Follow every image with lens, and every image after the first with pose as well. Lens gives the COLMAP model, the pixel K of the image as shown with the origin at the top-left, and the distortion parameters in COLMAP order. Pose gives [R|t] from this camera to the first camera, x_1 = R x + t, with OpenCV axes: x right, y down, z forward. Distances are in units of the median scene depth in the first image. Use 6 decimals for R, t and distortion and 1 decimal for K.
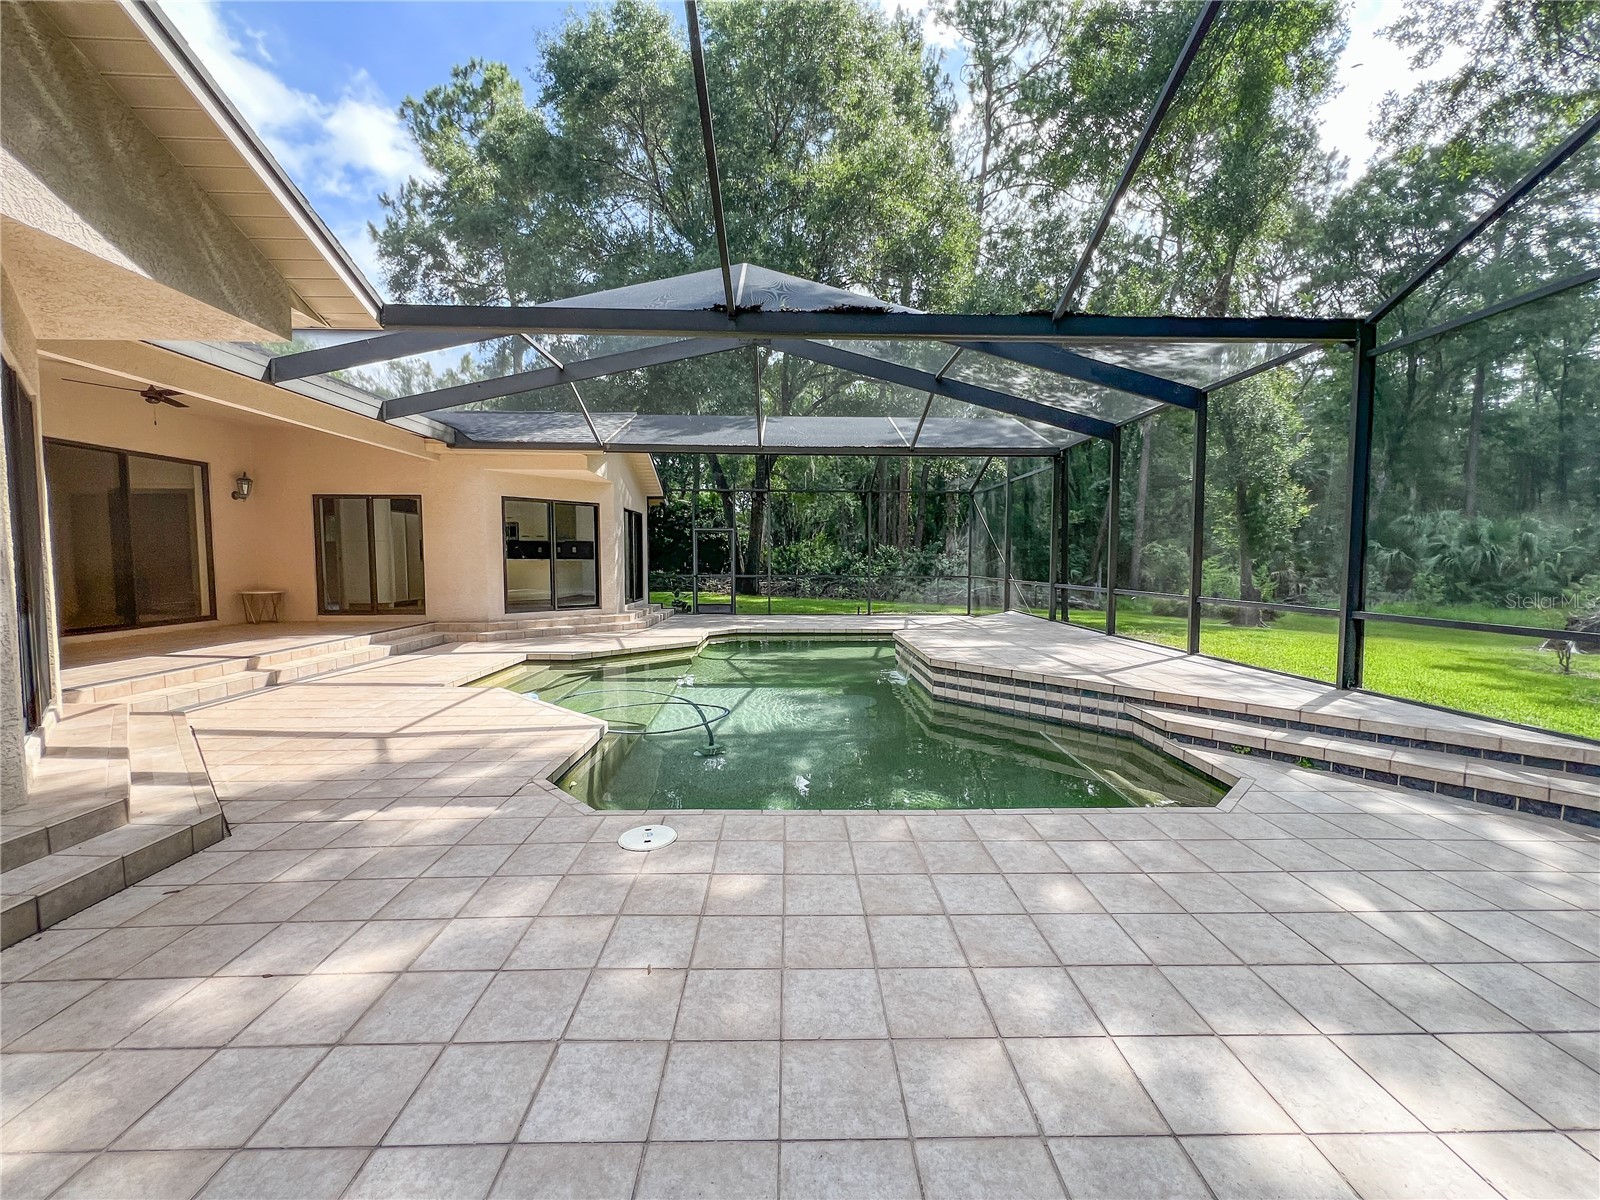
lens RADIAL K [[640.6, 0, 801.4], [0, 640.6, 599.2], [0, 0, 1]] dist [-0.000851, -0.000044]
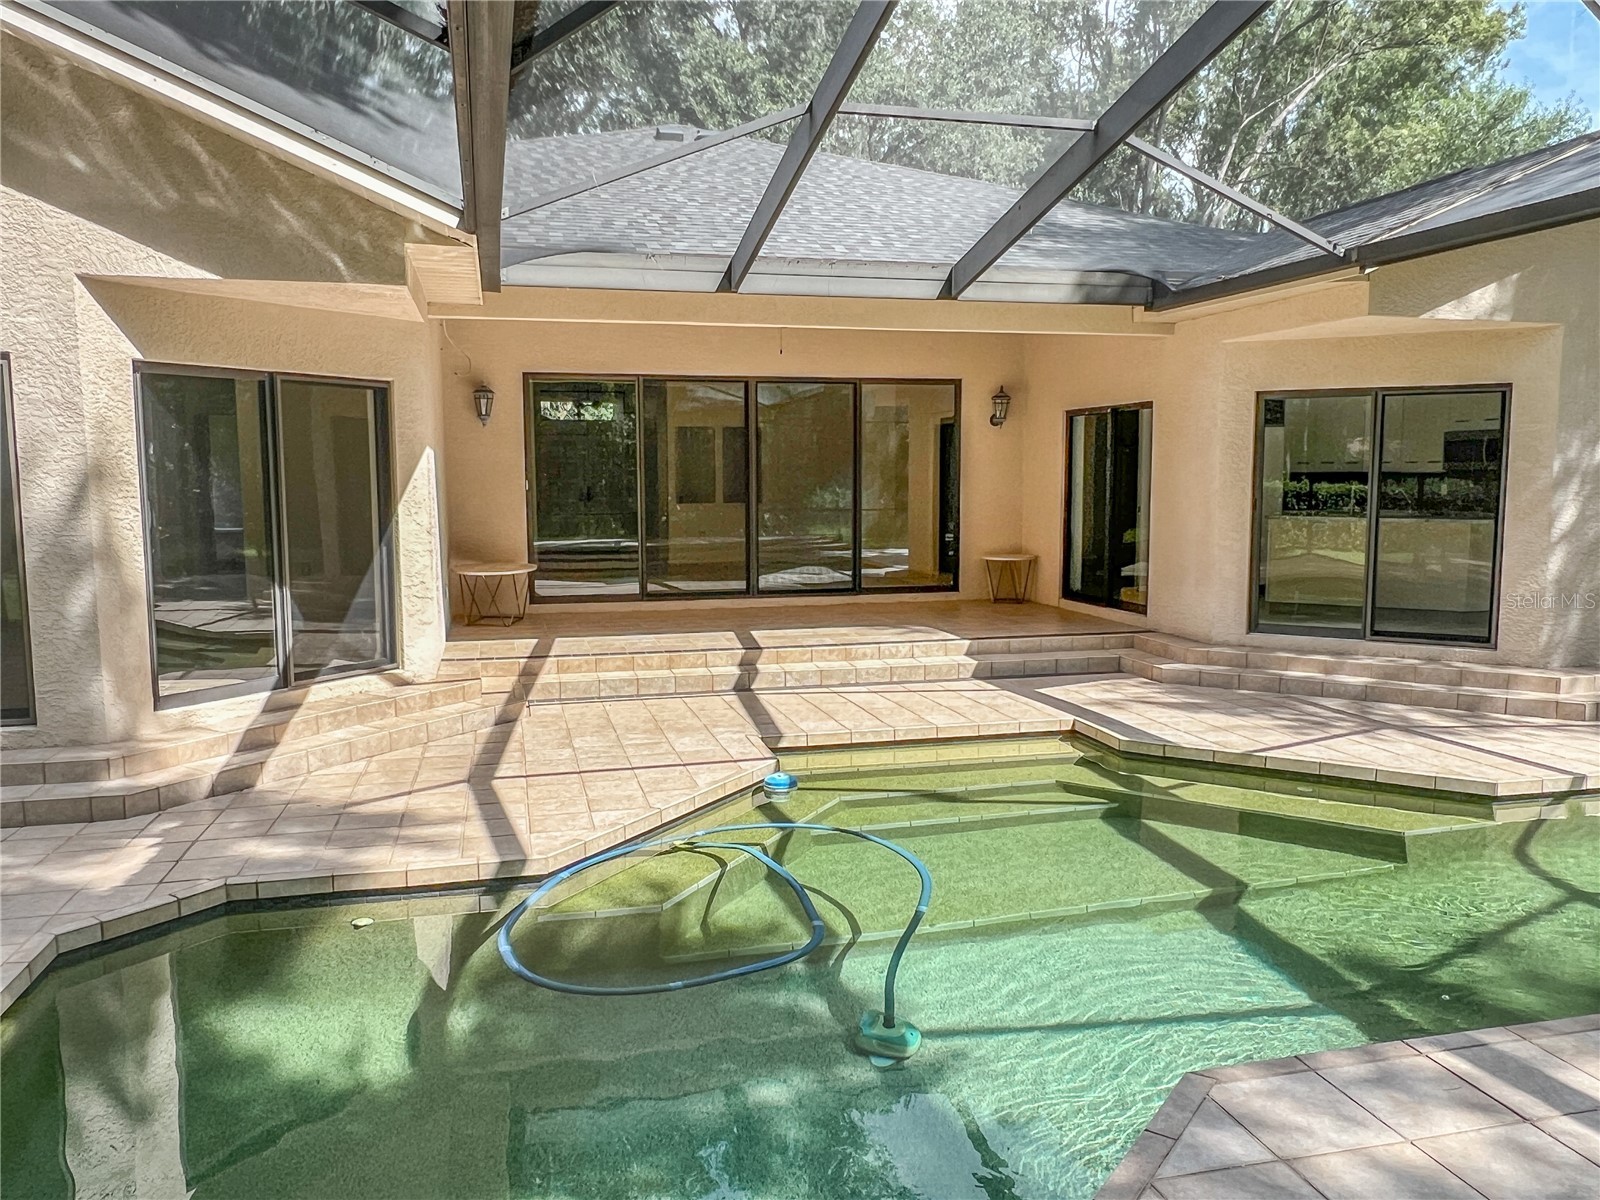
lens RADIAL K [[1184.3, 0, 798.7], [0, 1184.3, 600.7], [0, 0, 1]] dist [0.011550, 0.002164]
pose [[0.195963, 0.099528, -0.975547, 0.700231], [-0.053152, 0.994452, 0.090780, -0.130494], [0.979170, 0.034063, 0.200166, 0.981395]]
